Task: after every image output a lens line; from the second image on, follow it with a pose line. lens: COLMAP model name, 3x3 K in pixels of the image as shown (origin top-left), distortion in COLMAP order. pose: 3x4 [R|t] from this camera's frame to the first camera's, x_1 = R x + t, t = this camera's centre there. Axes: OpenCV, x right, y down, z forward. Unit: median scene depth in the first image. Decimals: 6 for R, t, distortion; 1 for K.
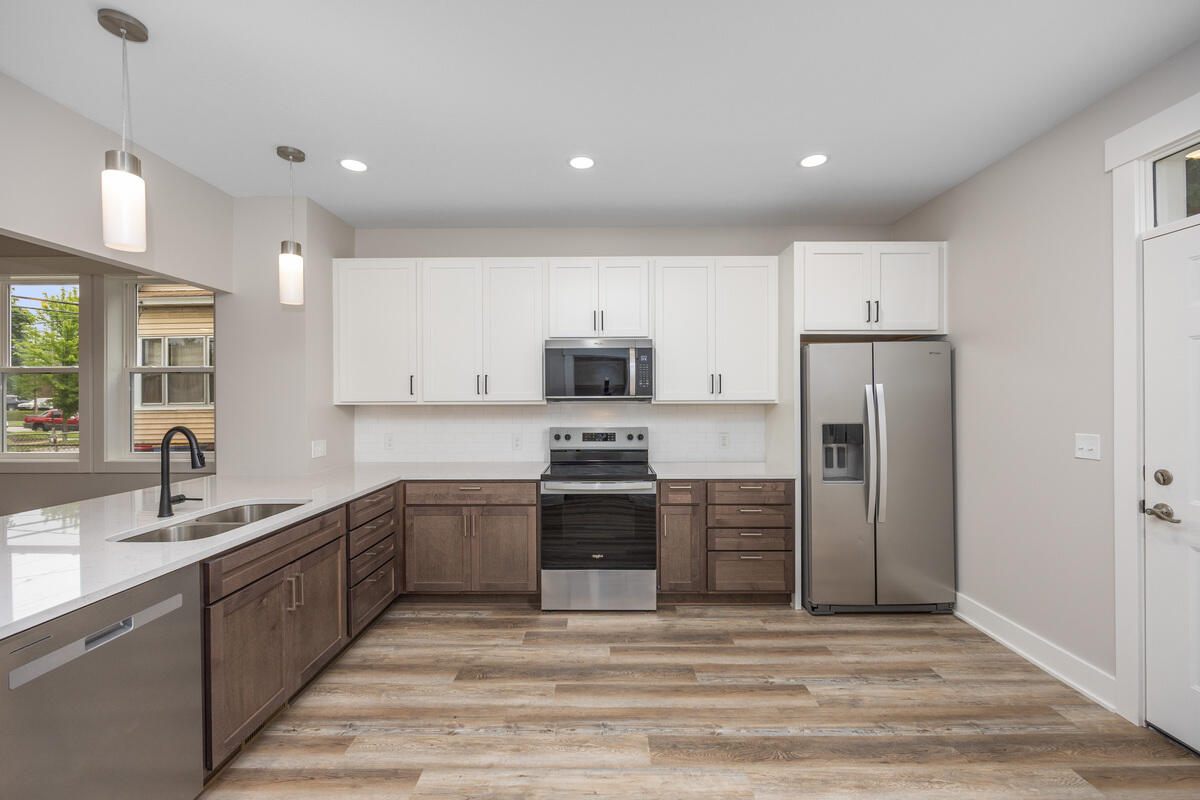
lens RADIAL K [[509.6, 0, 594.4], [0, 509.6, 393.8], [0, 0, 1]] dist [0.012292, -0.000011]
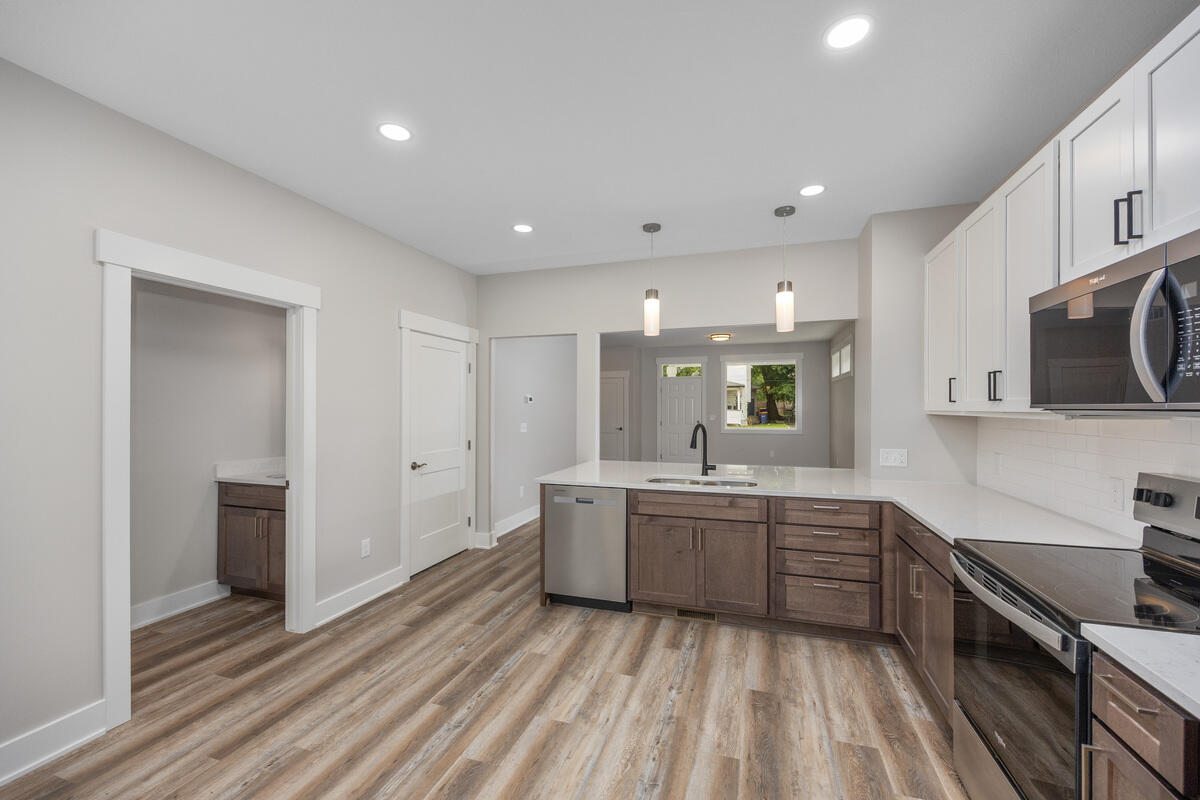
lens RADIAL K [[481.7, 0, 595.0], [0, 481.7, 402.0], [0, 0, 1]] dist [0.001329, 0.000101]
pose [[-0.316412, -0.002942, -0.948617, 0.659744], [0.012400, 0.999897, -0.007237, -0.002507], [0.948541, -0.014053, -0.316343, 0.927510]]
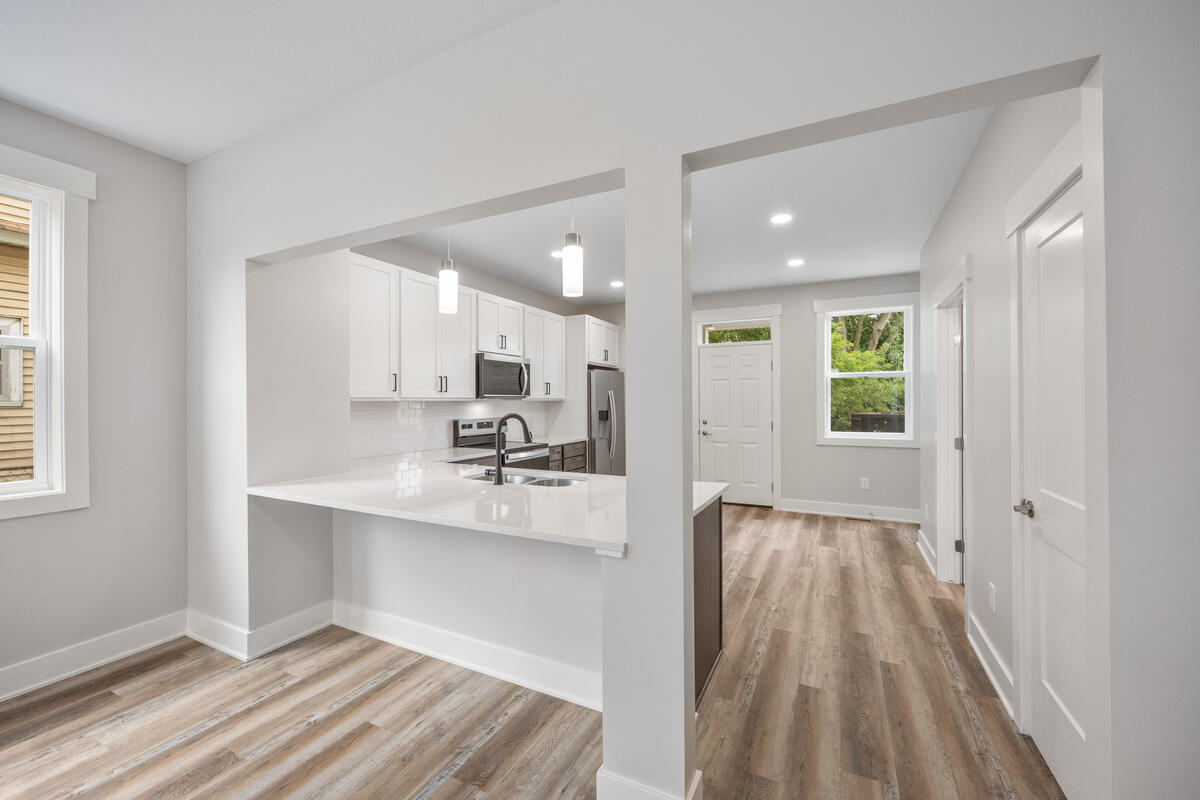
lens RADIAL K [[481.7, 0, 595.0], [0, 481.7, 402.0], [0, 0, 1]] dist [0.001329, 0.000101]
pose [[0.445385, -0.000917, 0.895339, -1.406010], [-0.006655, 0.999968, 0.004334, 0.020315], [-0.895314, -0.007889, 0.445365, 0.209634]]
